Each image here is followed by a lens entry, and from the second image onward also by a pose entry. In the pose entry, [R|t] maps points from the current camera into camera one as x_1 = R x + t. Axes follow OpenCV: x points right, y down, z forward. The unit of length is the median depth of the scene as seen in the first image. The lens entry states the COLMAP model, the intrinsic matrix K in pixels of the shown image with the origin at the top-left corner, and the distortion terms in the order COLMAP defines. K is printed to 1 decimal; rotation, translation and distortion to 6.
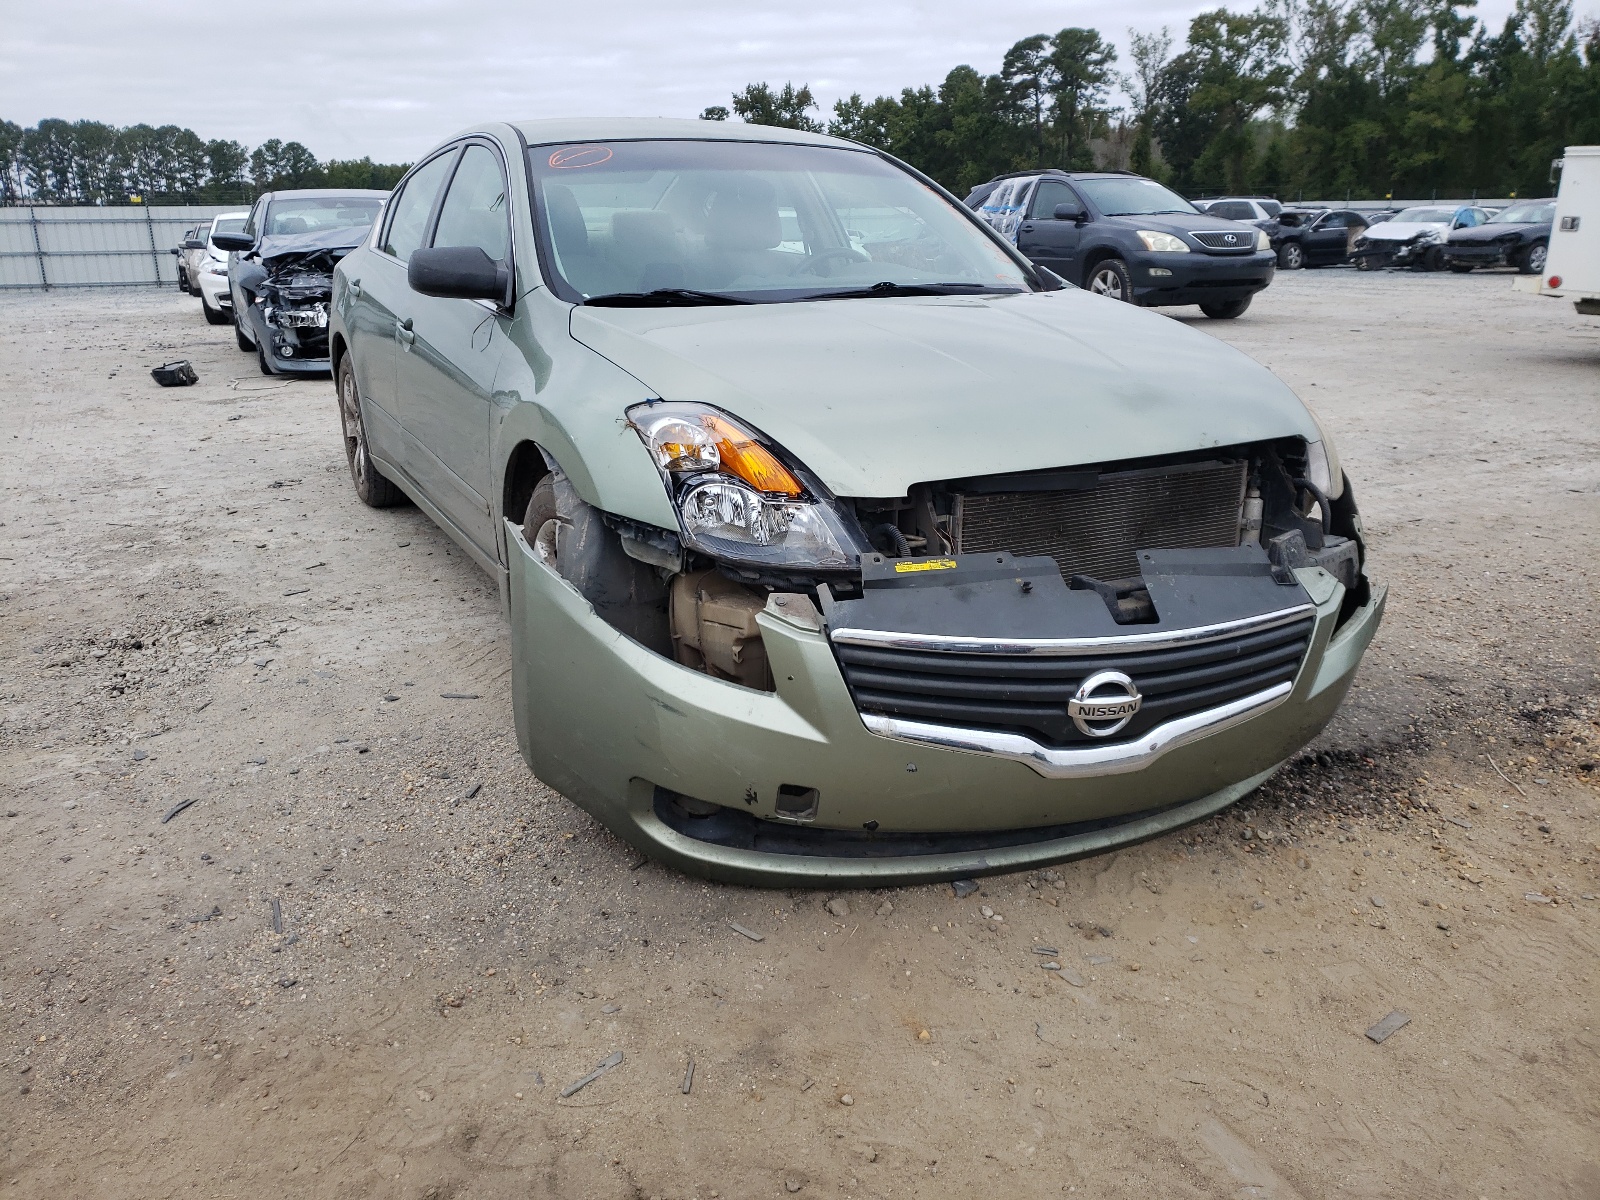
lens RADIAL K [[1236.7, 0, 800.3], [0, 1236.7, 565.7], [0, 0, 1]] dist [0.016558, 0.005509]
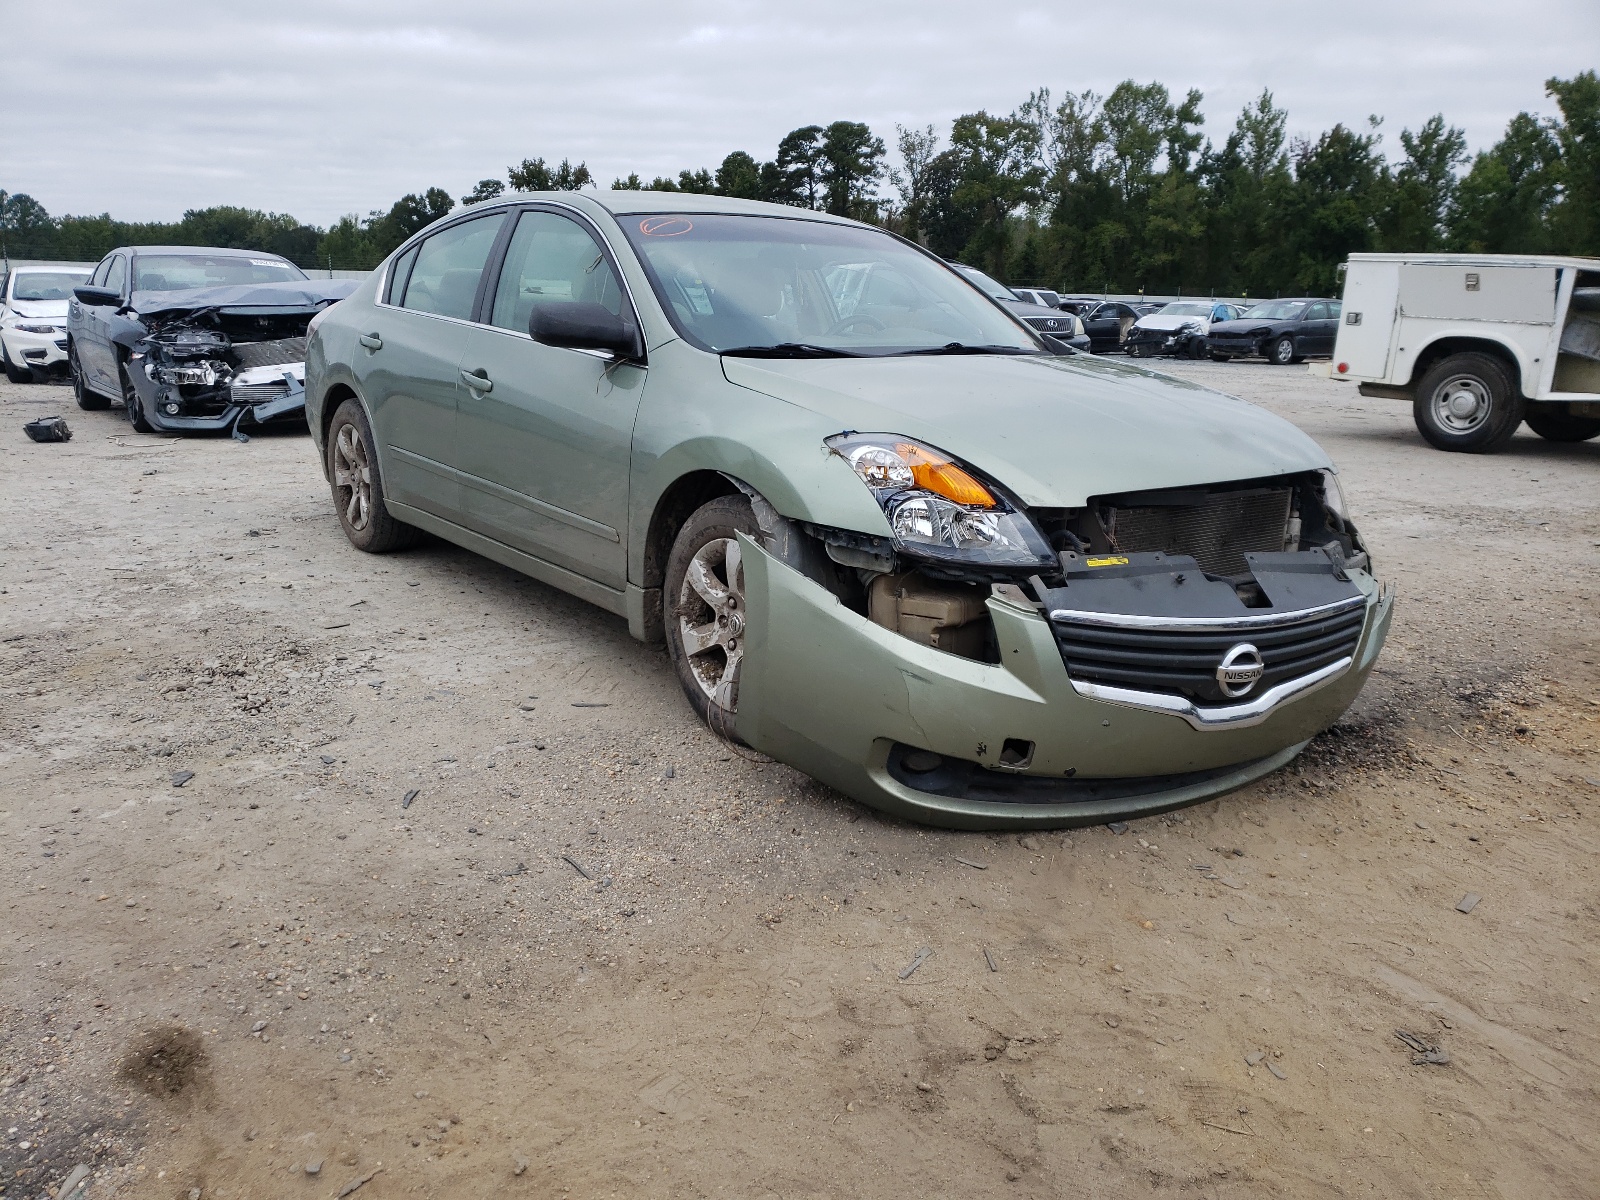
lens RADIAL K [[1223.9, 0, 800.0], [0, 1223.9, 600.0], [0, 0, 1]] dist [0.007646, 0.014789]
pose [[0.986029, -0.009898, 0.166279, -0.362936], [0.015017, 0.999450, -0.029554, 0.062500], [-0.165895, 0.031638, 0.985636, -0.148122]]
